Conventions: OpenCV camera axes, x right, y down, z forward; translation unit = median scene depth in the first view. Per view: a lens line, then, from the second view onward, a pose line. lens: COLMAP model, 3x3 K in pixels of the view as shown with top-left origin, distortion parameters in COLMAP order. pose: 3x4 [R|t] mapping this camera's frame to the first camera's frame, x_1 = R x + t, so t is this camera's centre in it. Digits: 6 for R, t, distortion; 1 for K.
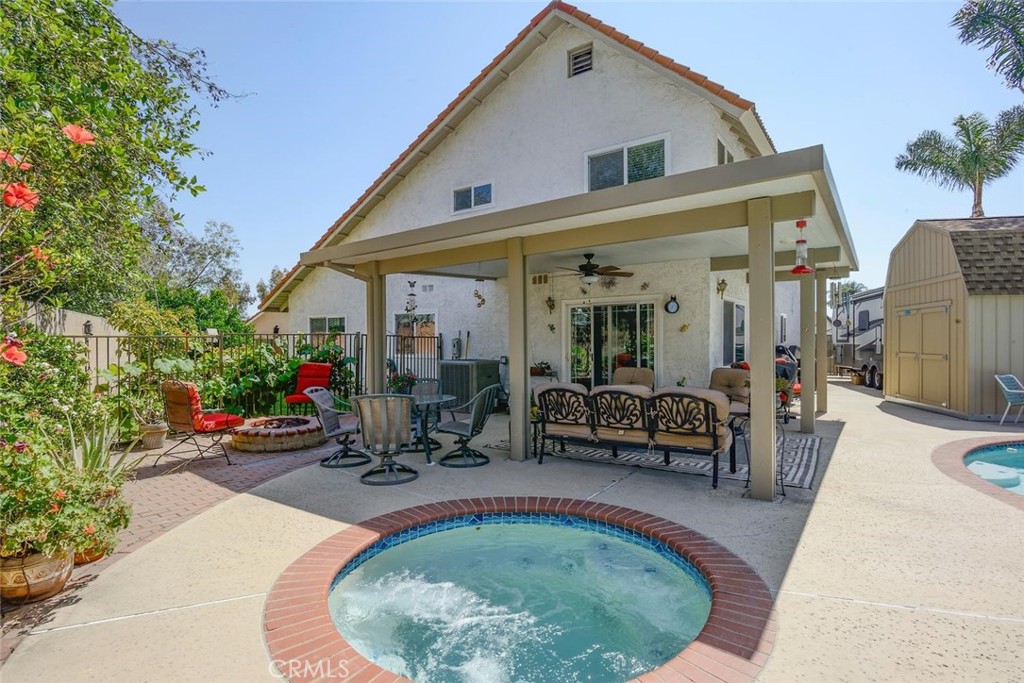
lens RADIAL K [[502.4, 0, 512.5], [0, 502.4, 339.4], [0, 0, 1]] dist [-0.017558, -0.000073]
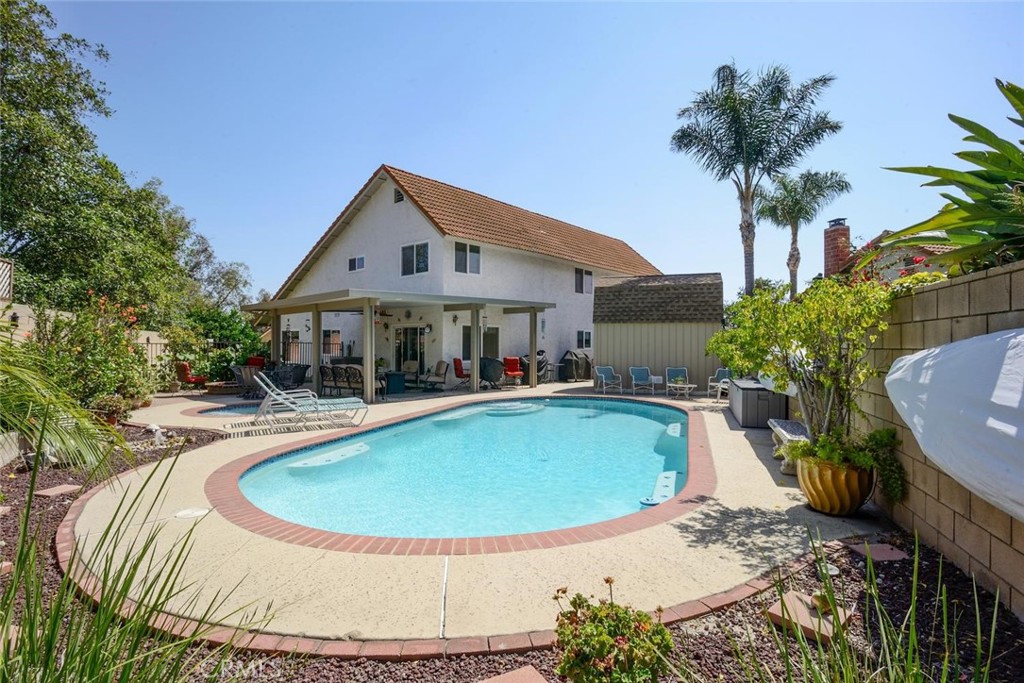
lens RADIAL K [[502.4, 0, 509.6], [0, 502.4, 335.1], [0, 0, 1]] dist [-0.017558, -0.000073]
pose [[0.996147, 0.004046, -0.087607, 0.781757], [-0.005439, 0.999862, -0.015677, -0.014221], [0.087532, 0.016093, 0.996032, -0.888462]]
